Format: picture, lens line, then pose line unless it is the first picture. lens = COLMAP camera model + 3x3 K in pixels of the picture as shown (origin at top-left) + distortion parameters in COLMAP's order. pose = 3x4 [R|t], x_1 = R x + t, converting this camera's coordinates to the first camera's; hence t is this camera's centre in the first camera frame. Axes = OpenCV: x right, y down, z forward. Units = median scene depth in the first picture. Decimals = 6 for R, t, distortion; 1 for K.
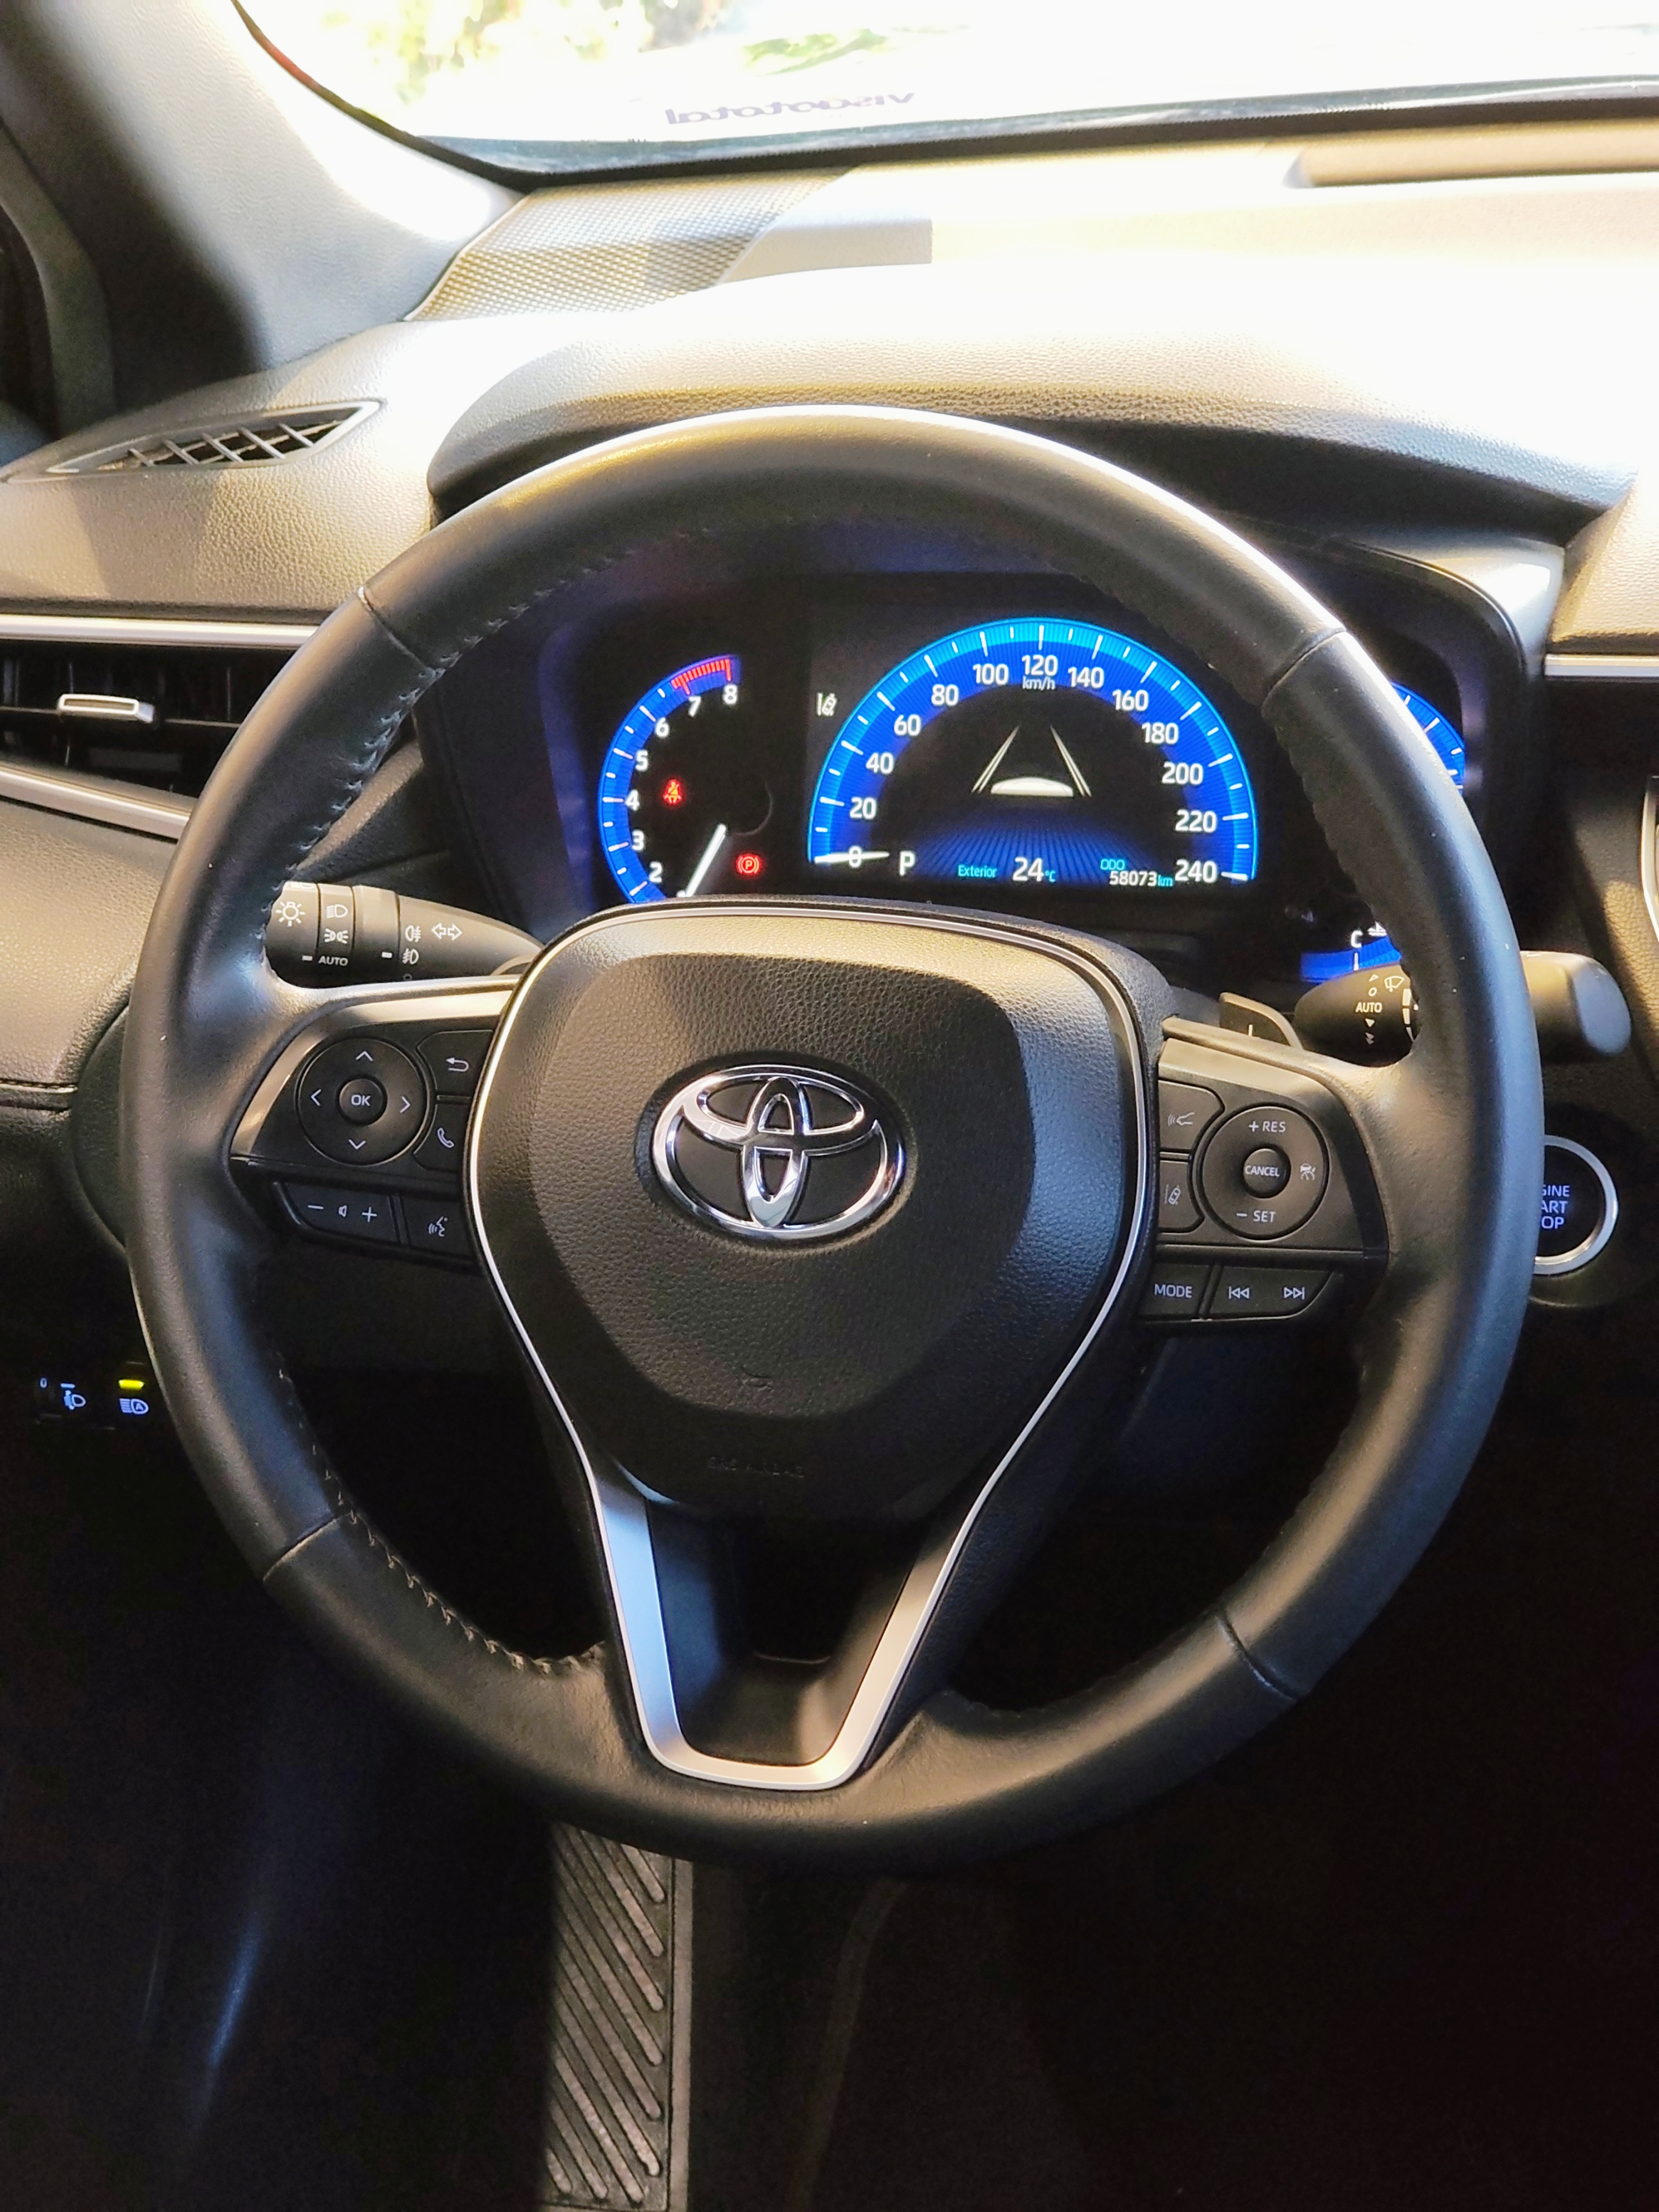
lens RADIAL K [[4351.5, 0, 903.3], [0, 4351.5, 1157.9], [0, 0, 1]] dist [0.201429, 0.000000]
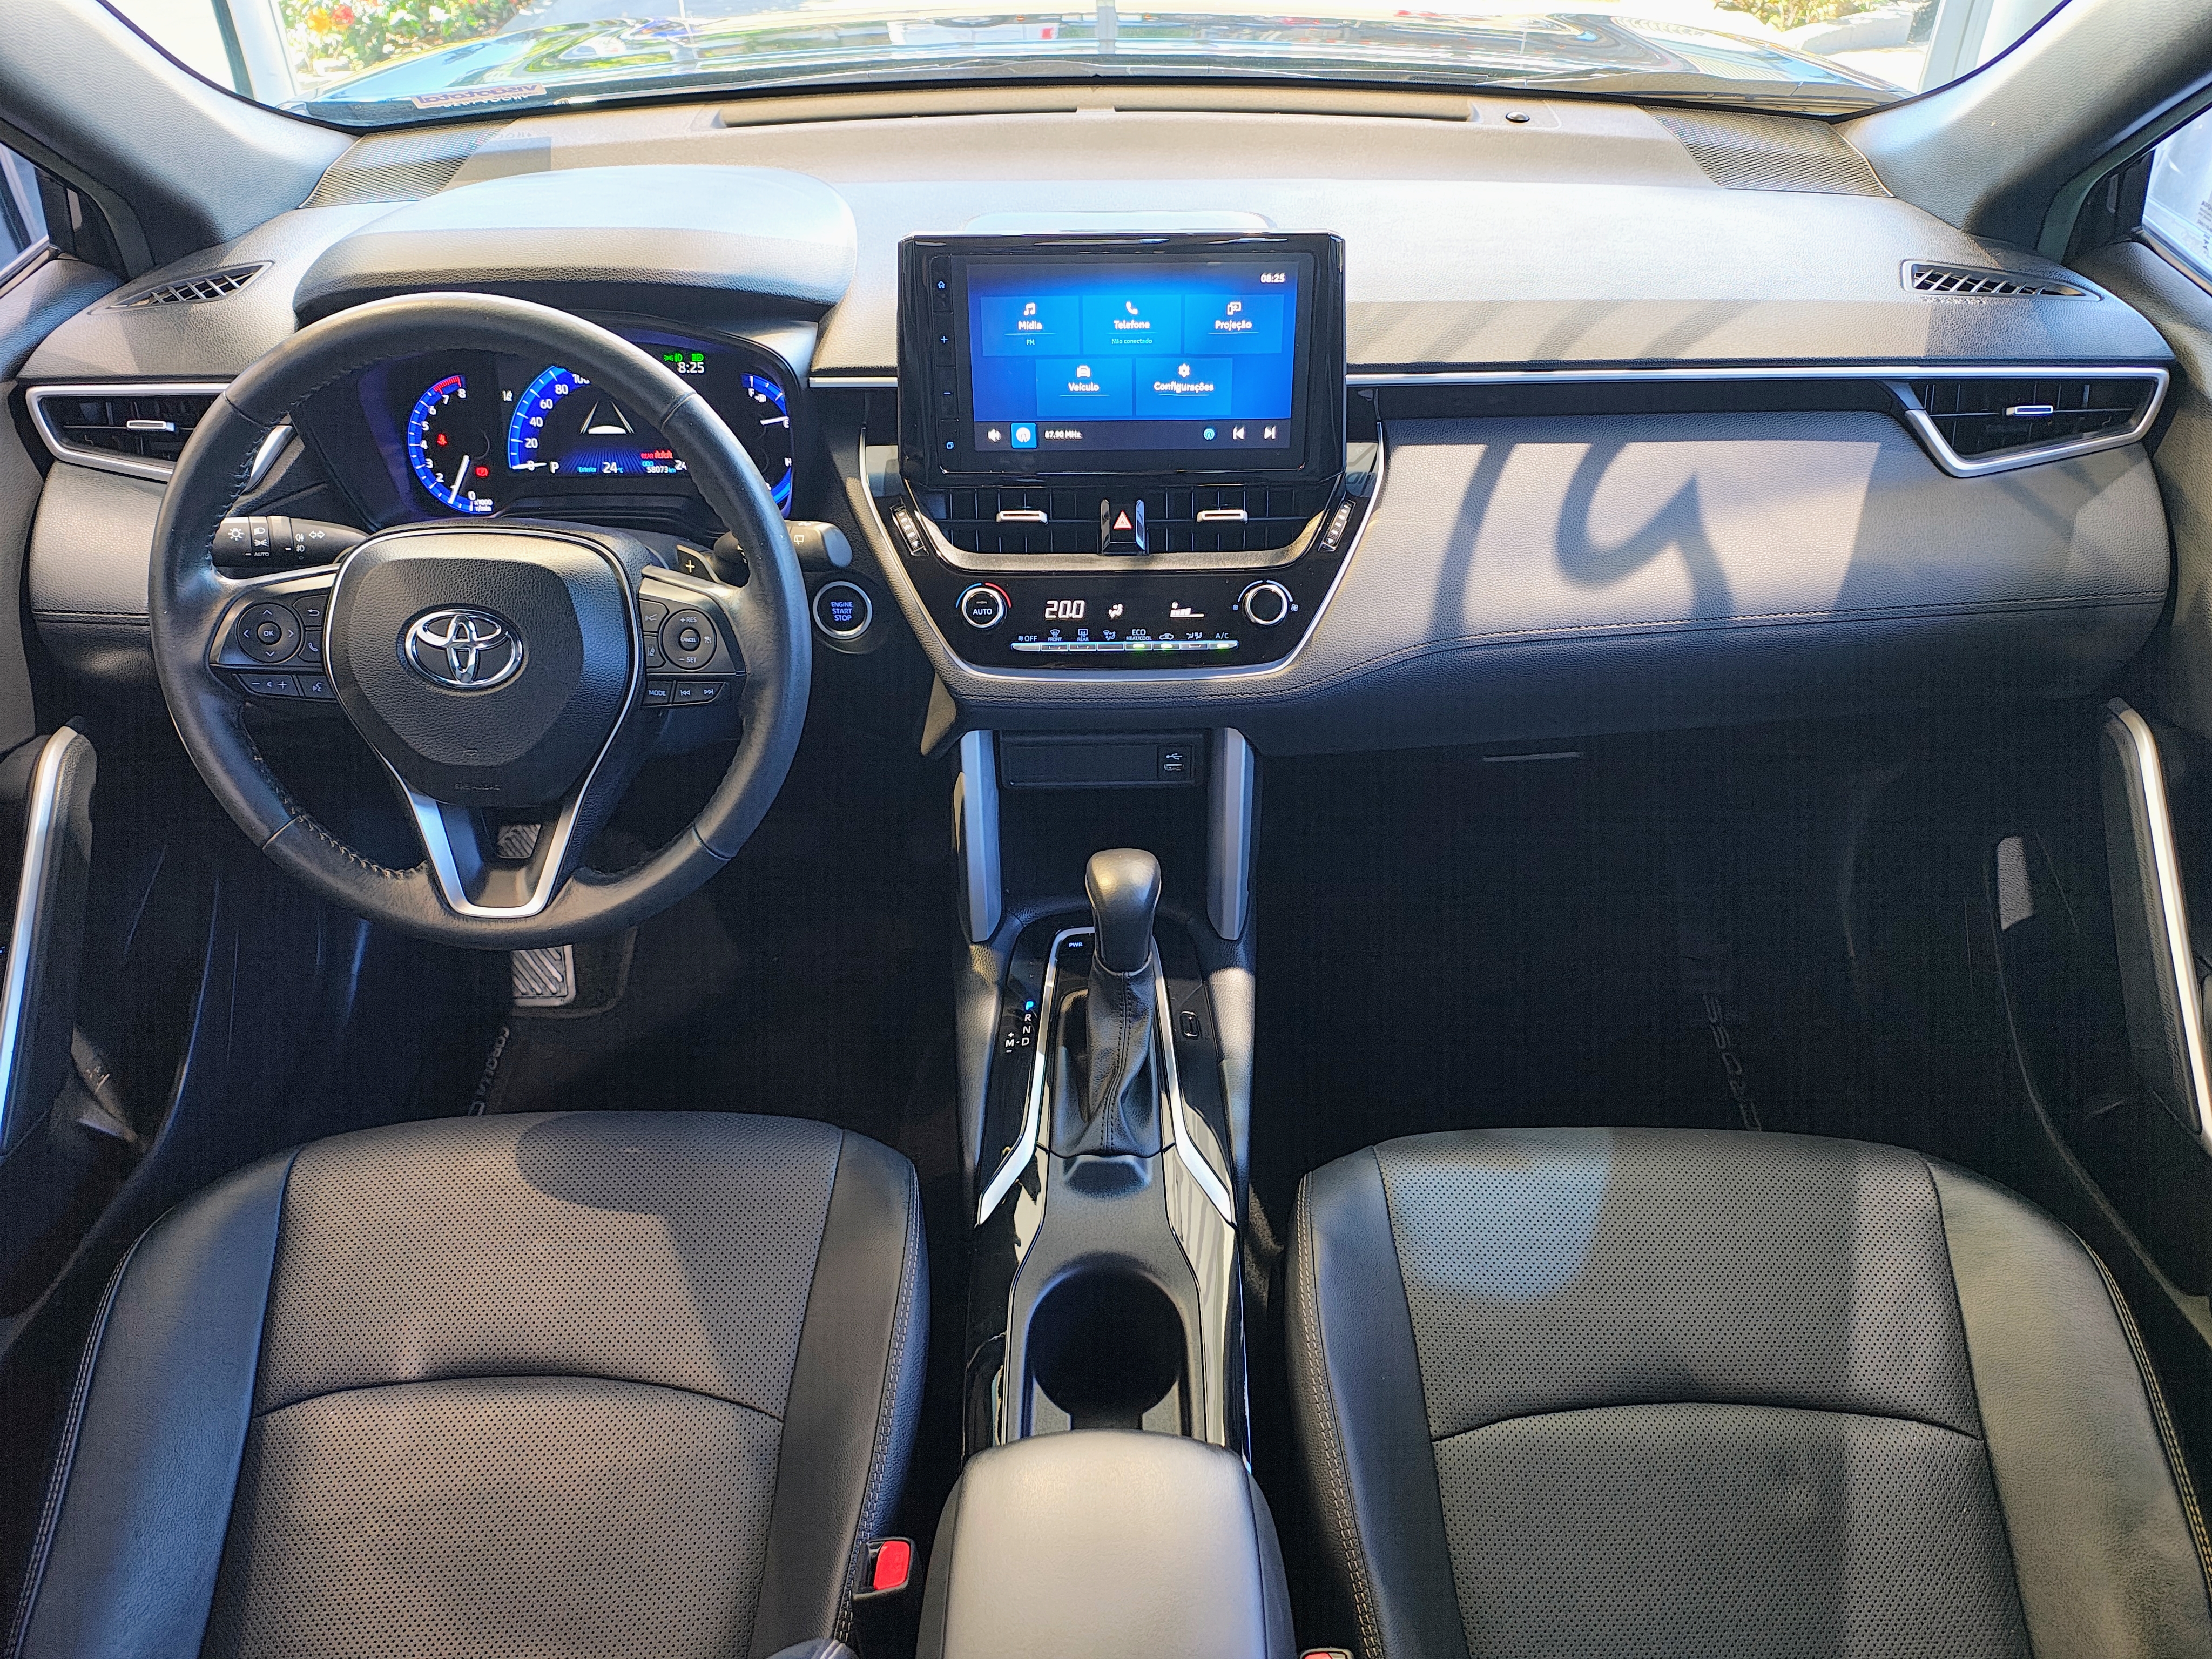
lens RADIAL K [[1649.0, 0, 1097.4], [0, 1649.0, 868.1], [0, 0, 1]] dist [0.015316, -0.047153]
pose [[0.972605, -0.112311, 0.203533, 0.088392], [0.059405, 0.966557, 0.249478, -0.073210], [-0.224745, -0.230553, 0.946750, 0.091812]]
